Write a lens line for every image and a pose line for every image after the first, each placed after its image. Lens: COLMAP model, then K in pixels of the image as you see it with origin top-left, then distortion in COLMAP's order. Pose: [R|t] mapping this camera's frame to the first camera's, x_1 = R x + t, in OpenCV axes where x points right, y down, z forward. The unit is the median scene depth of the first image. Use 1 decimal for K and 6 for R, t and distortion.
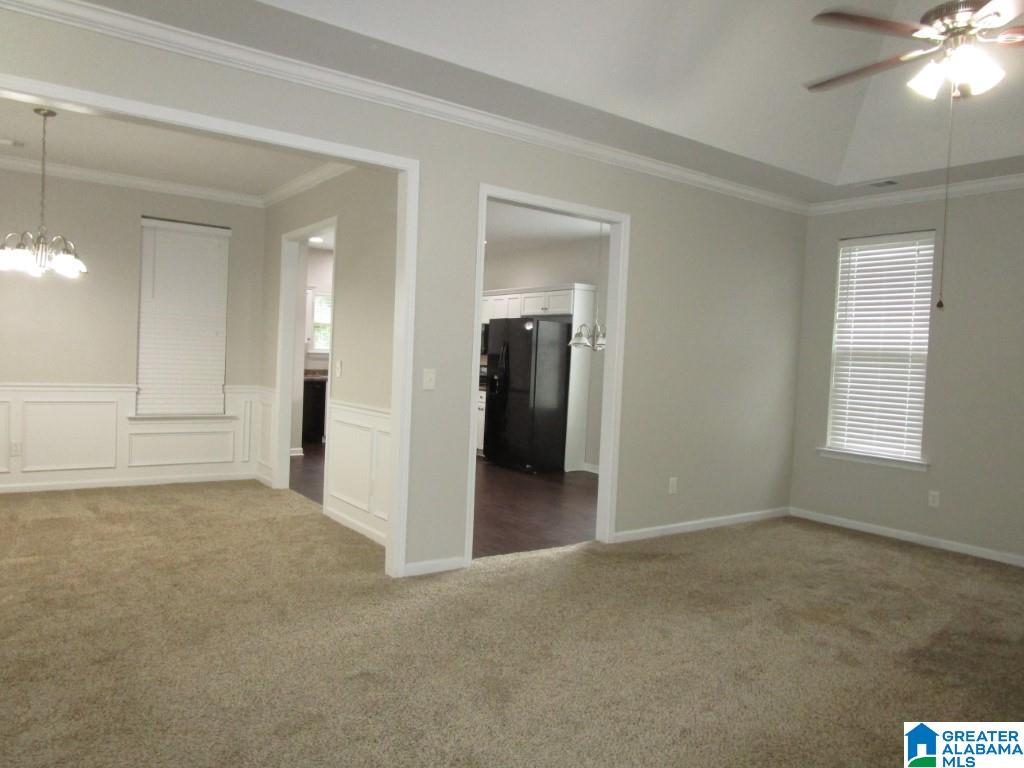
lens RADIAL K [[724.0, 0, 512.0], [0, 724.0, 384.0], [0, 0, 1]] dist [-0.028598, 0.003965]
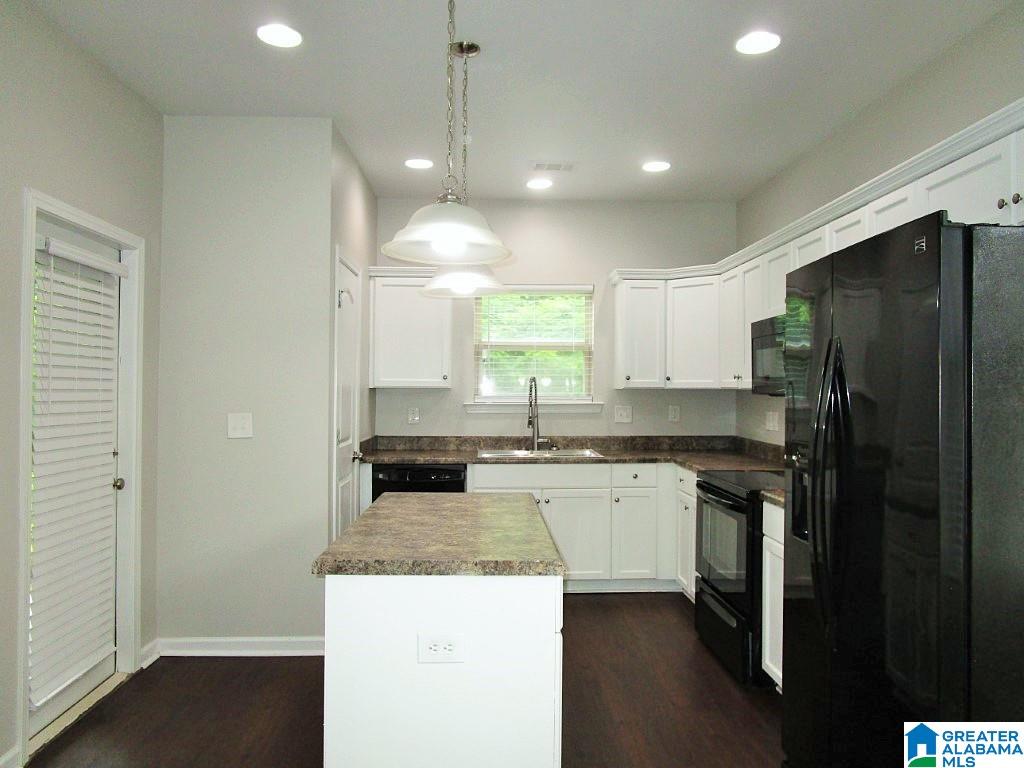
lens RADIAL K [[724.0, 0, 512.0], [0, 724.0, 384.0], [0, 0, 1]] dist [-0.028598, 0.003965]
pose [[0.827948, -0.044422, -0.559043, 0.063189], [0.010272, 0.997892, -0.064081, -0.049842], [0.560711, 0.047313, 0.826659, 1.211770]]
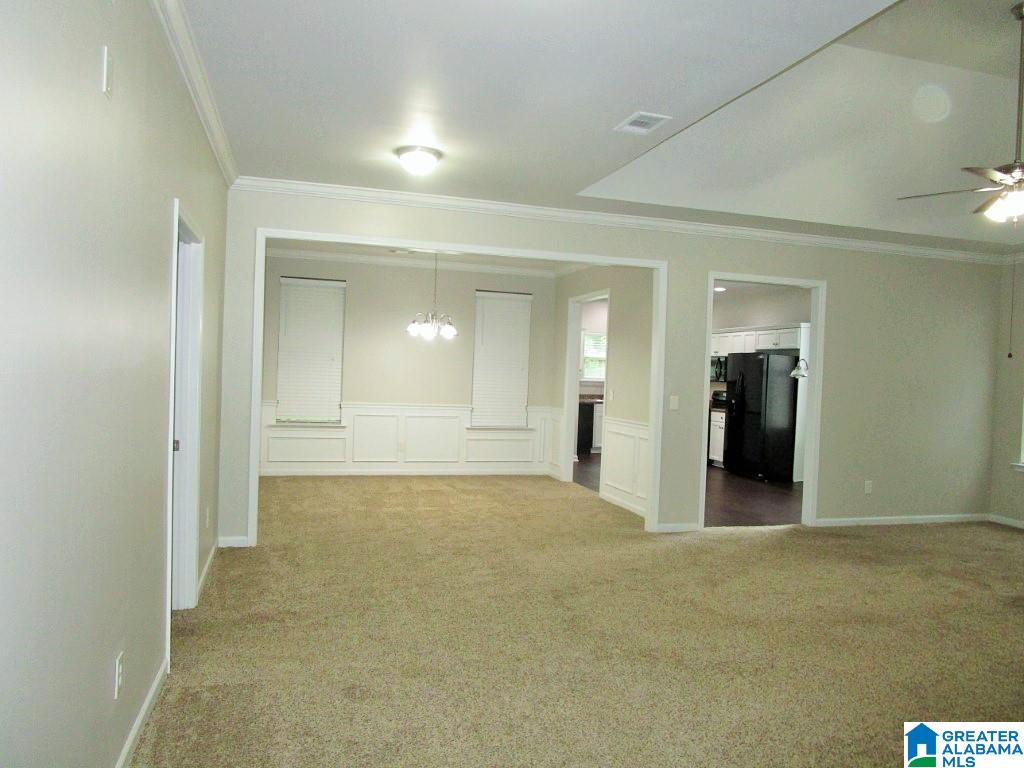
lens RADIAL K [[724.0, 0, 512.0], [0, 724.0, 384.0], [0, 0, 1]] dist [-0.028598, 0.003965]
pose [[0.941089, -0.003003, -0.338147, 0.063341], [-0.007702, 0.999511, -0.030312, 0.002035], [0.338072, 0.031131, 0.940605, -0.440109]]
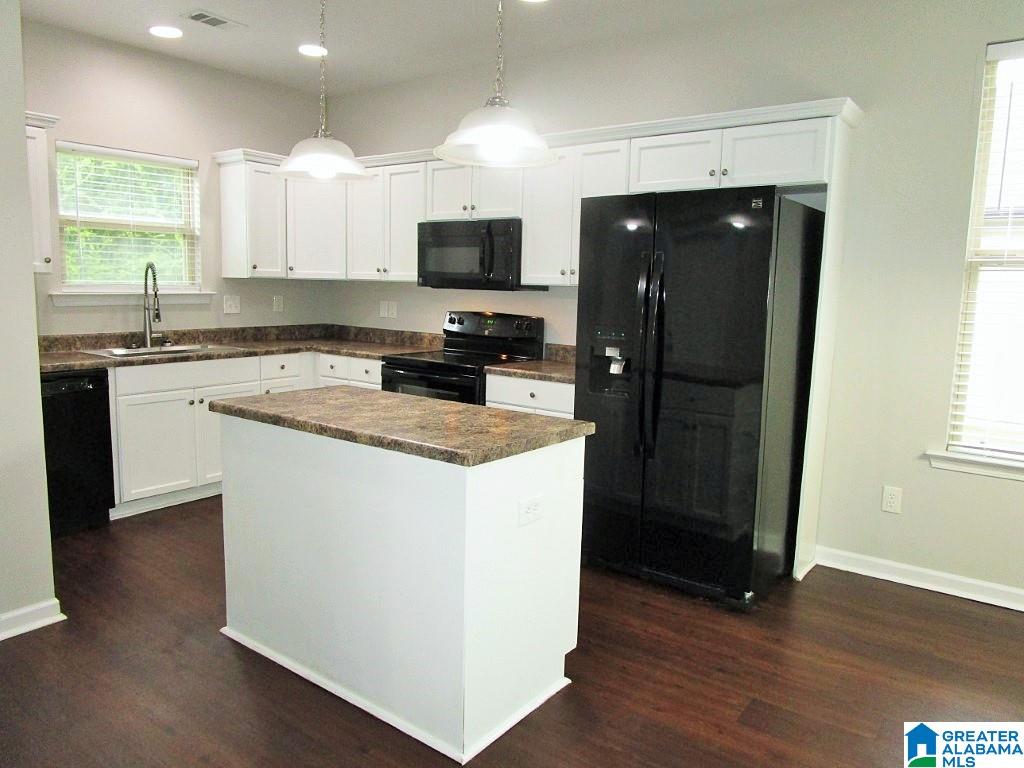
lens RADIAL K [[724.0, 0, 512.0], [0, 724.0, 384.0], [0, 0, 1]] dist [-0.028598, 0.003965]
pose [[0.957397, -0.060817, 0.282297, -0.307521], [0.030052, 0.993247, 0.112061, -0.062750], [-0.287206, -0.098804, 0.952760, 1.101497]]
